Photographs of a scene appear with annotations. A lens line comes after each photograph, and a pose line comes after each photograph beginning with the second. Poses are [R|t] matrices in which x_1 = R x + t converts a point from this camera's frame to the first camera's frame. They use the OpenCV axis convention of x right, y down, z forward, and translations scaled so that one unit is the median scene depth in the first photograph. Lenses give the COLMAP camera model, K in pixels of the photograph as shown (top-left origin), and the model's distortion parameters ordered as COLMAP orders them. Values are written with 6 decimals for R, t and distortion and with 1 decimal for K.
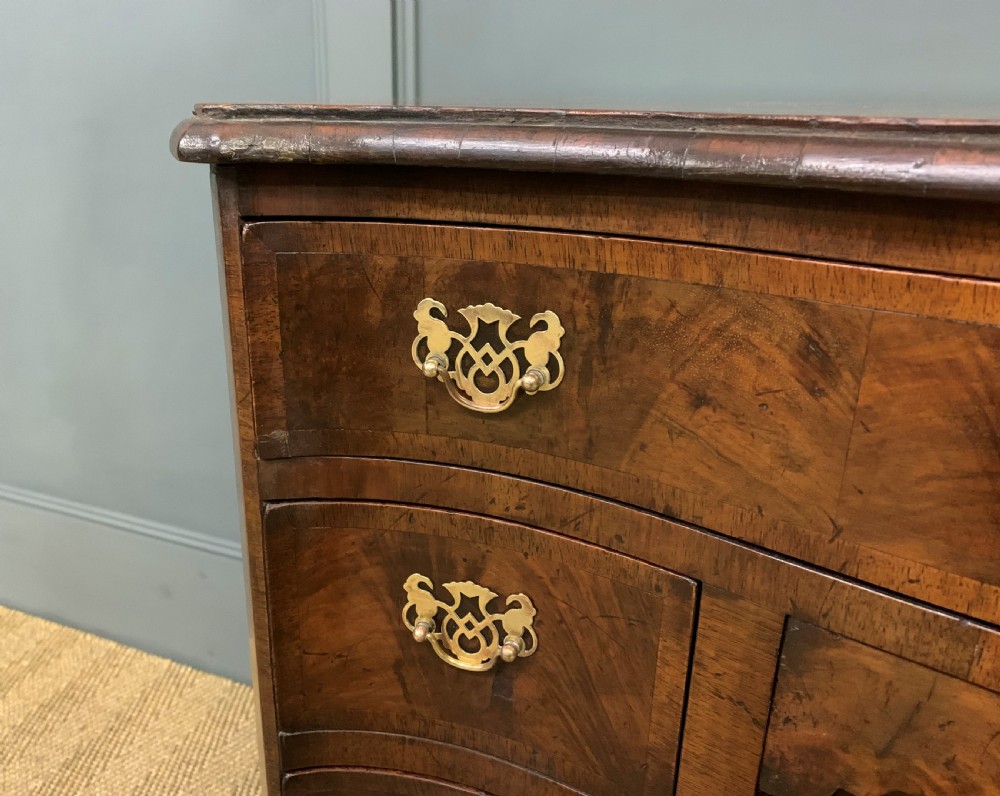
lens RADIAL K [[820.5, 0, 462.5], [0, 820.5, 379.9], [0, 0, 1]] dist [0.014730, -0.024112]
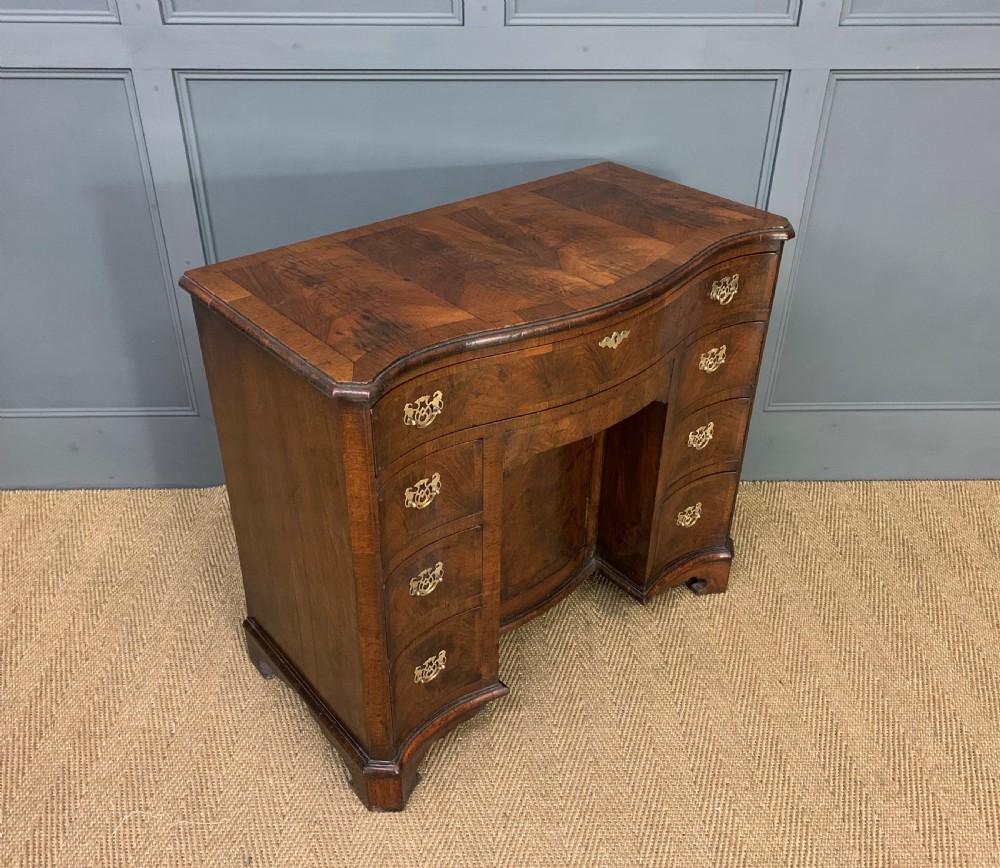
lens RADIAL K [[933.8, 0, 482.1], [0, 933.8, 453.7], [0, 0, 1]] dist [0.026379, 0.000000]
pose [[0.468010, -0.501166, 0.727873, -2.336210], [0.296399, 0.864954, 0.404971, -1.161955], [-0.832535, 0.026210, 0.553352, -1.089941]]
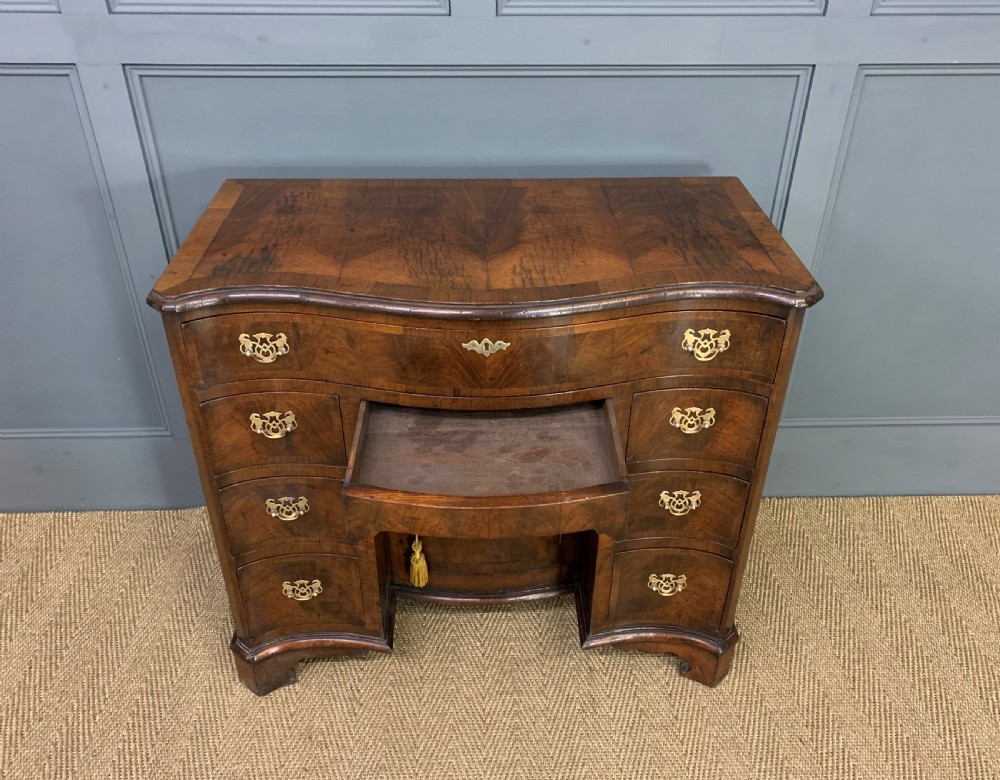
lens RADIAL K [[841.0, 0, 495.4], [0, 841.0, 405.4], [0, 0, 1]] dist [0.073461, -0.069013]
pose [[0.910571, -0.238589, 0.337545, -0.302196], [0.143138, 0.948079, 0.284003, -0.584579], [-0.387779, -0.210289, 0.897444, -2.273446]]
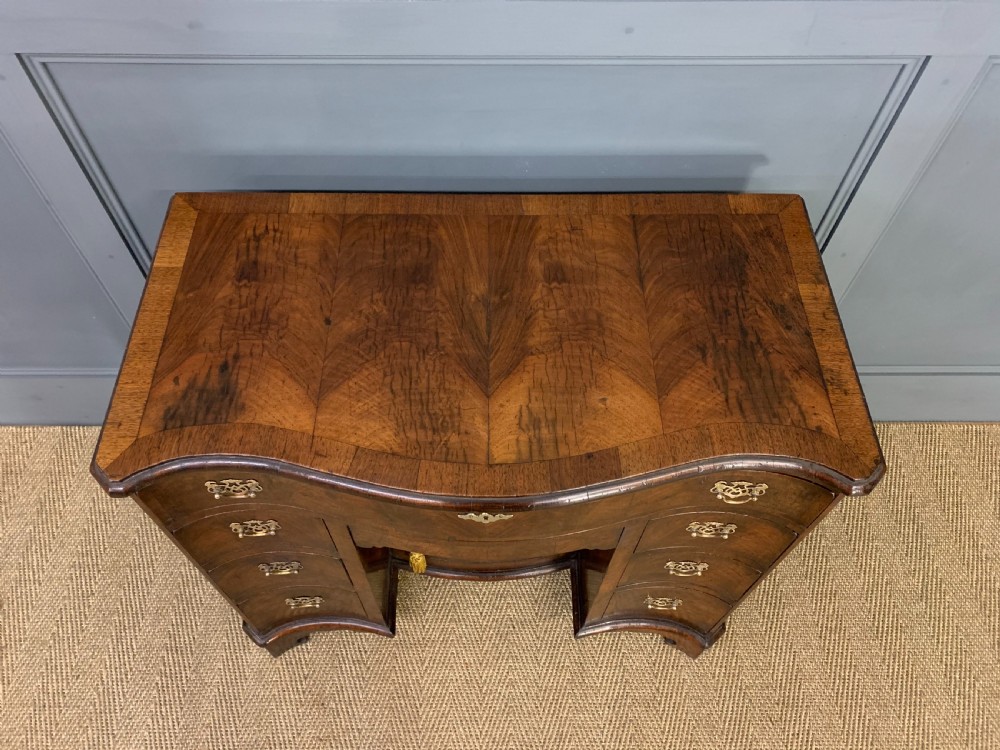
lens RADIAL K [[763.5, 0, 485.4], [0, 763.5, 366.3], [0, 0, 1]] dist [0.051934, -0.035723]
pose [[0.920306, -0.332503, 0.206102, 0.390419], [0.136636, 0.766878, 0.627079, -1.781499], [-0.366561, -0.548944, 0.751195, -1.064295]]
